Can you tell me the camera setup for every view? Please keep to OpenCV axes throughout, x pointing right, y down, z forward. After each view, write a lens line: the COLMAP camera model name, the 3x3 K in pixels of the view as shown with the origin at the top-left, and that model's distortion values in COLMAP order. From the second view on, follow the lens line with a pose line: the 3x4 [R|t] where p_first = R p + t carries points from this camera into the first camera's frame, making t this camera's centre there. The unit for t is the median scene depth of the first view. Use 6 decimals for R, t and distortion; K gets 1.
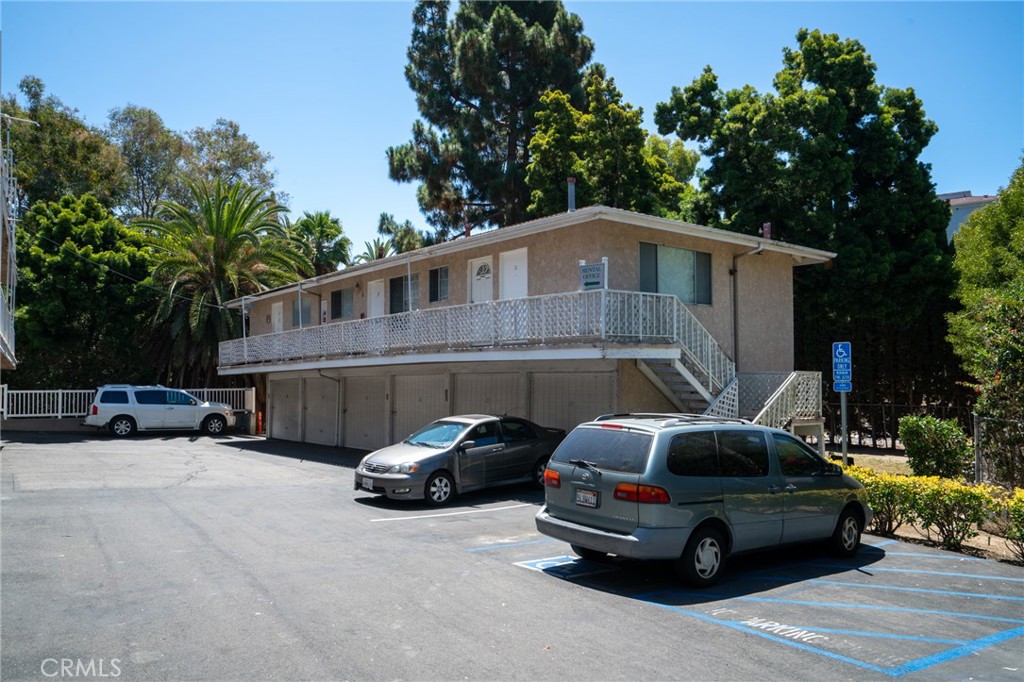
lens RADIAL K [[785.2, 0, 512.1], [0, 785.2, 339.8], [0, 0, 1]] dist [0.007070, 0.004741]
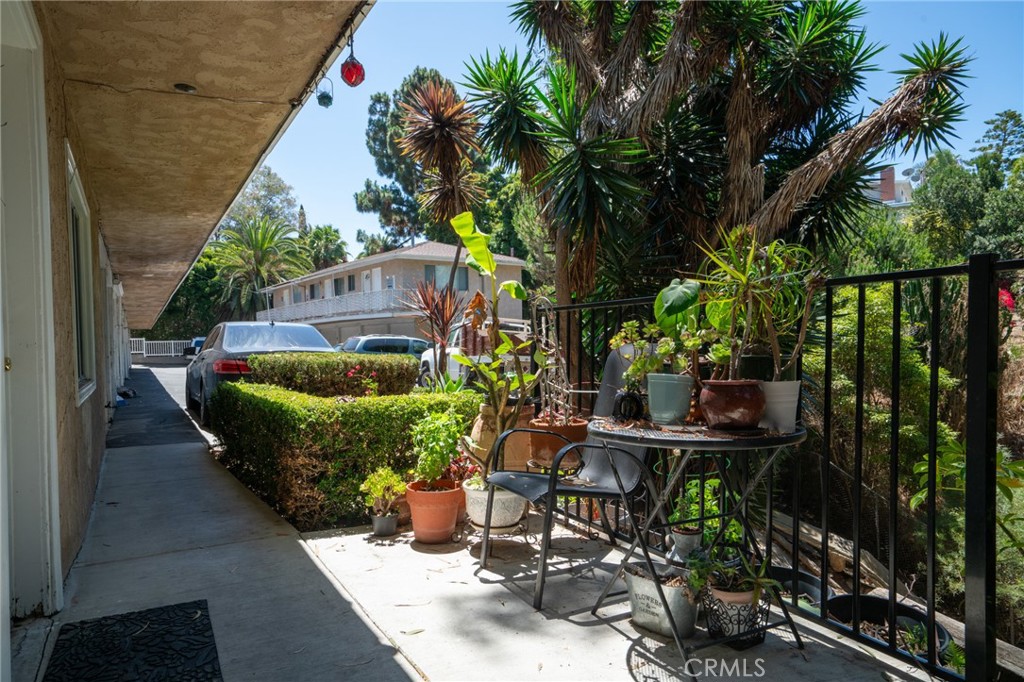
lens RADIAL K [[648.9, 0, 512.3], [0, 648.9, 342.9], [0, 0, 1]] dist [-0.004721, -0.000552]
pose [[0.999575, -0.025005, -0.015004, 0.199965], [0.025898, 0.997703, 0.062590, -0.003773], [0.013404, -0.062952, 0.997927, -0.413560]]
